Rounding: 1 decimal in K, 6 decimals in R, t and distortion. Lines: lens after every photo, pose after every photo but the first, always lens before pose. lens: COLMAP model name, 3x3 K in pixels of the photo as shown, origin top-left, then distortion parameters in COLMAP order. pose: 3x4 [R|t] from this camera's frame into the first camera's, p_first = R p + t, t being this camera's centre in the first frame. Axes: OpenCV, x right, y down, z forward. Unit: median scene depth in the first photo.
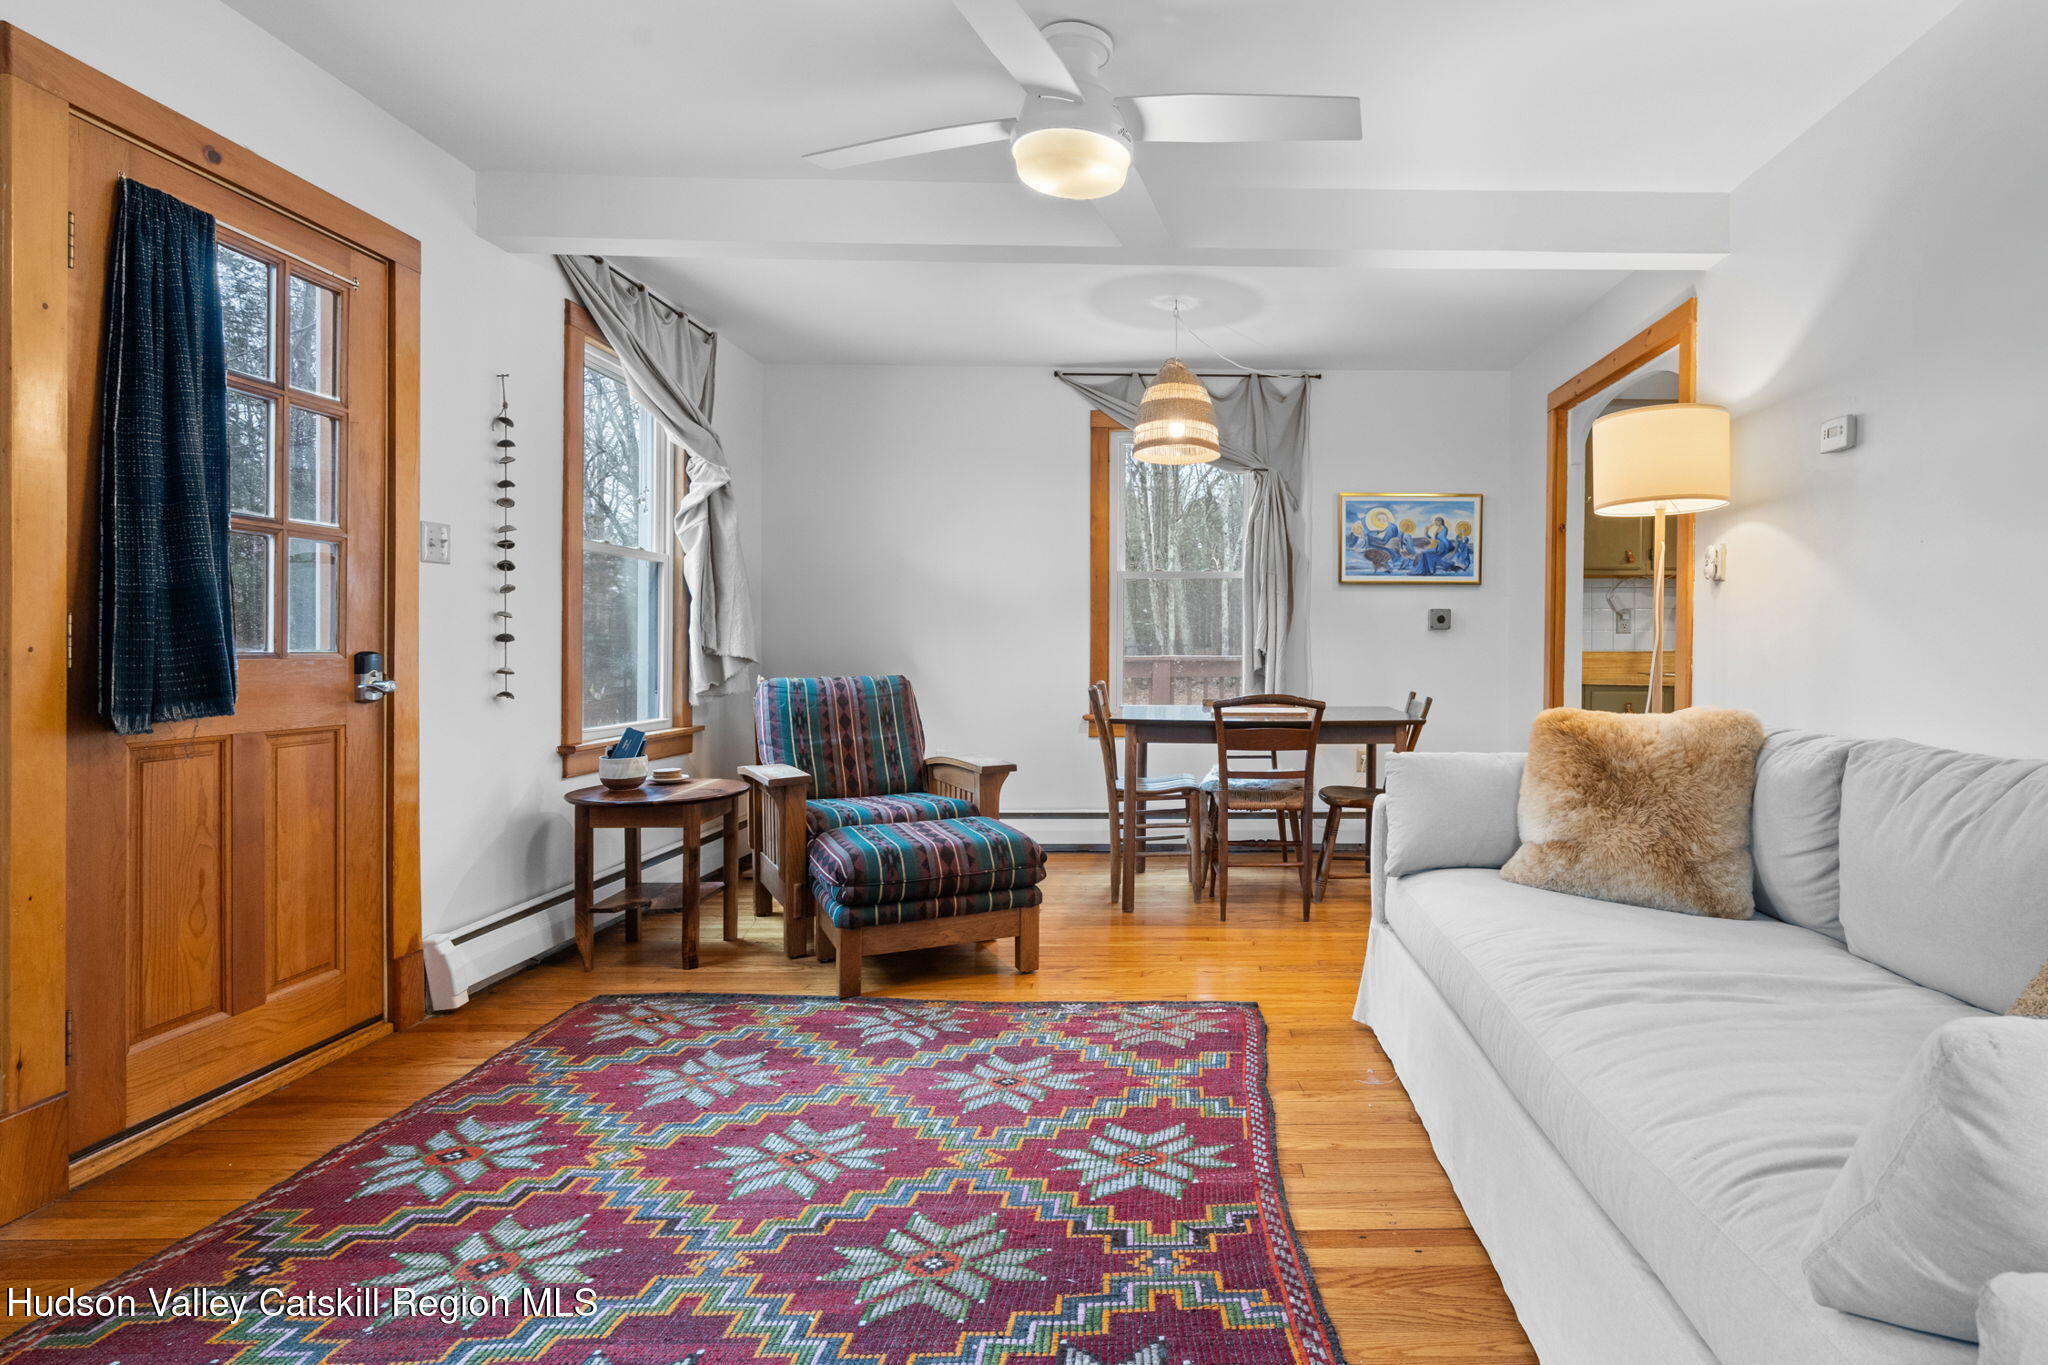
lens RADIAL K [[1684.0, 0, 1025.1], [0, 1684.0, 678.5], [0, 0, 1]] dist [-0.003236, -0.000913]
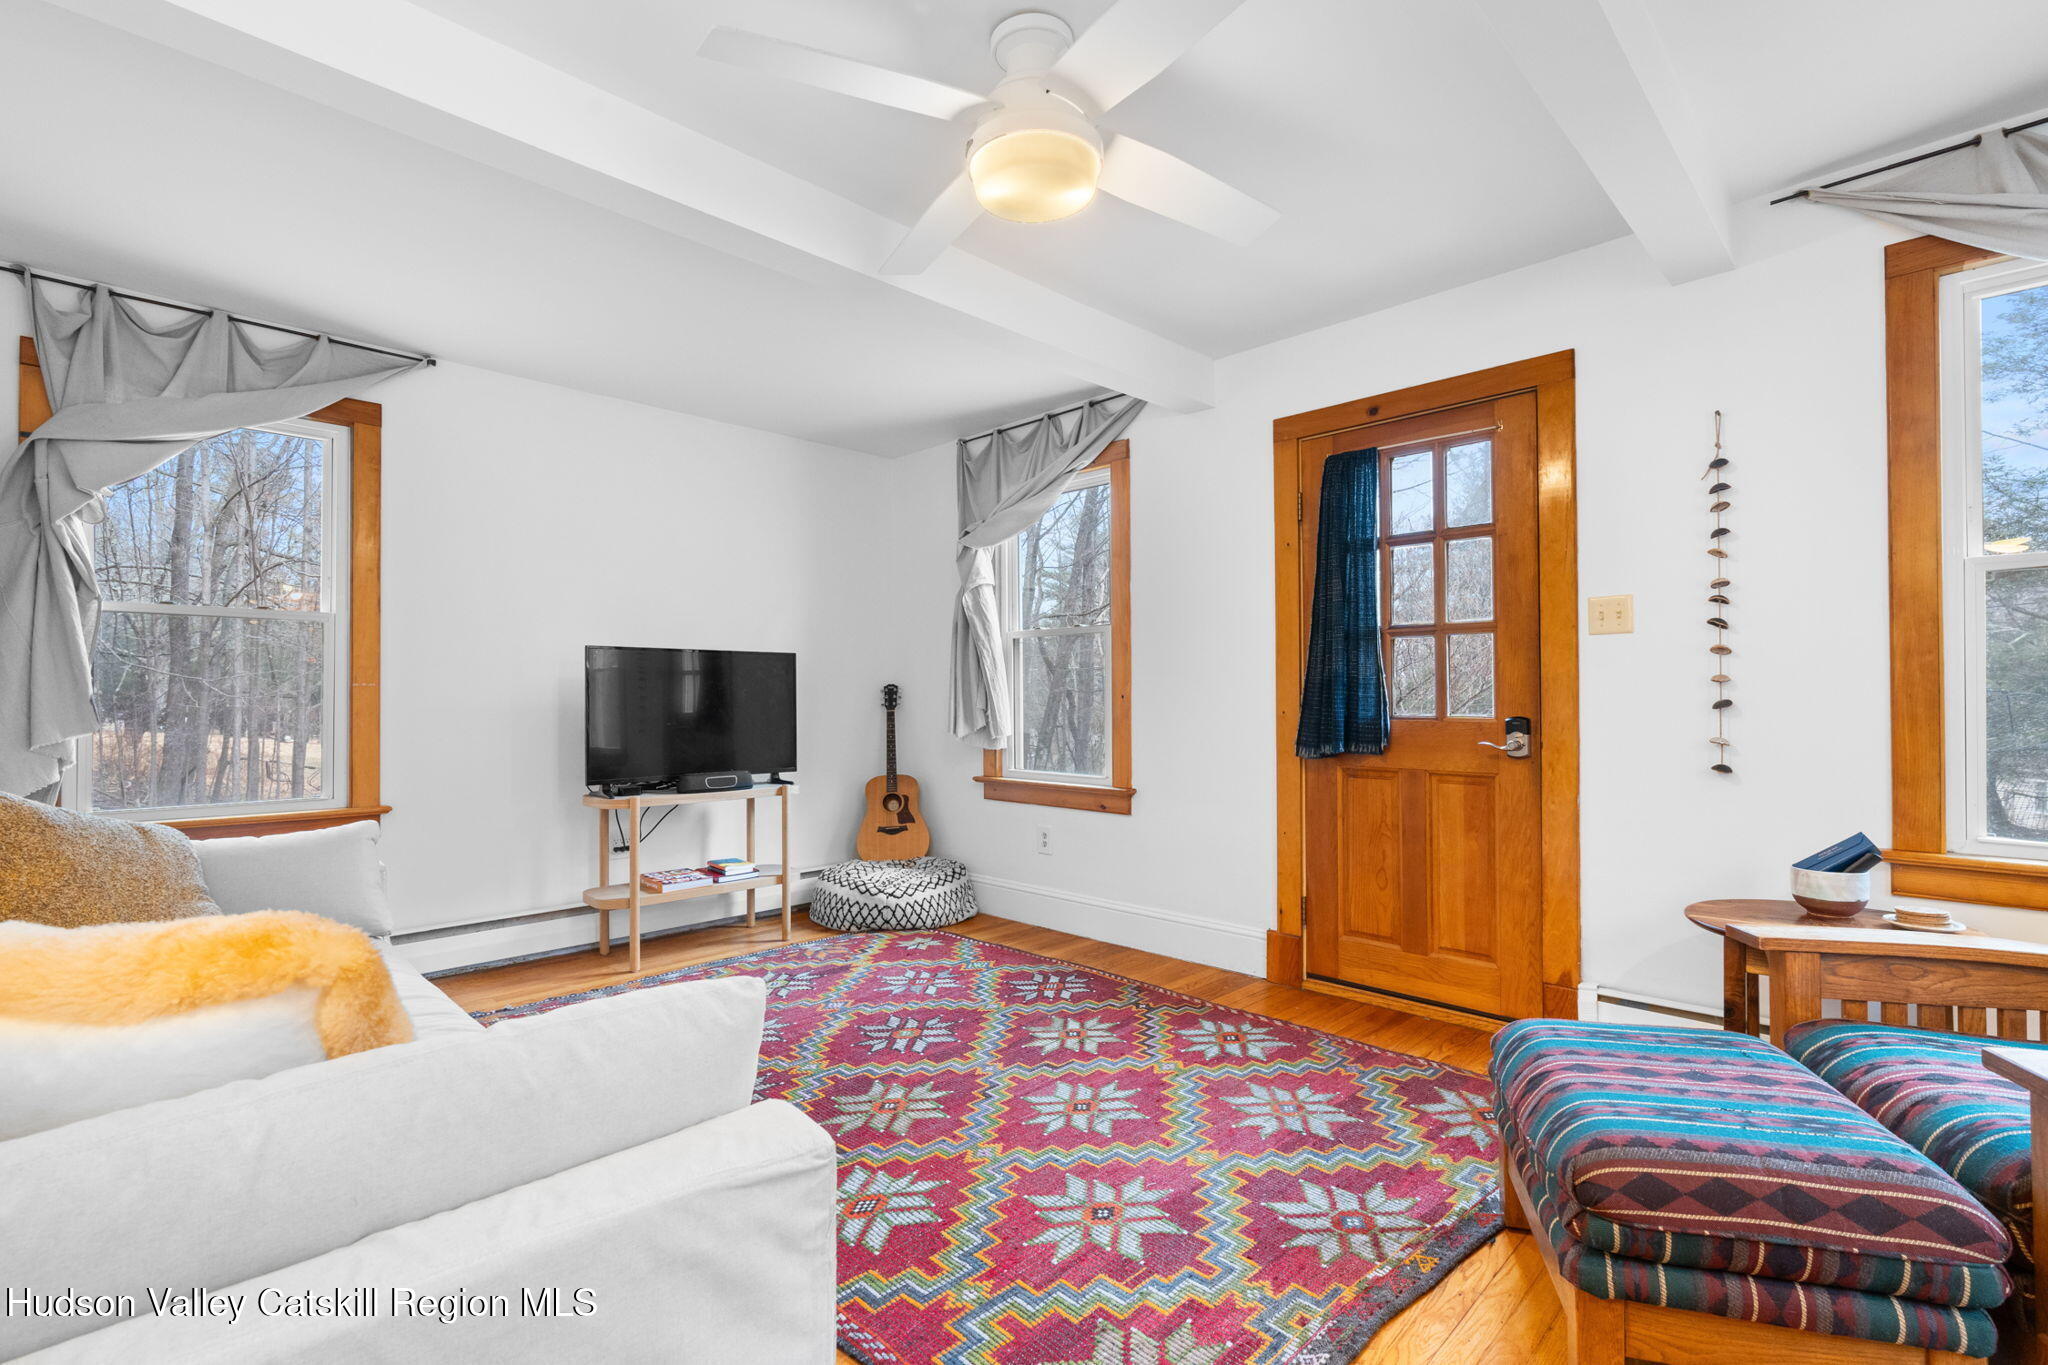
lens RADIAL K [[926.1, 0, 1020.6], [0, 926.1, 685.7], [0, 0, 1]] dist [-0.003192, -0.000067]
pose [[-0.713013, -0.009181, -0.701091, 0.383242], [-0.007841, 0.999956, -0.005120, -0.036486], [0.701107, 0.001847, -0.713053, 1.386283]]
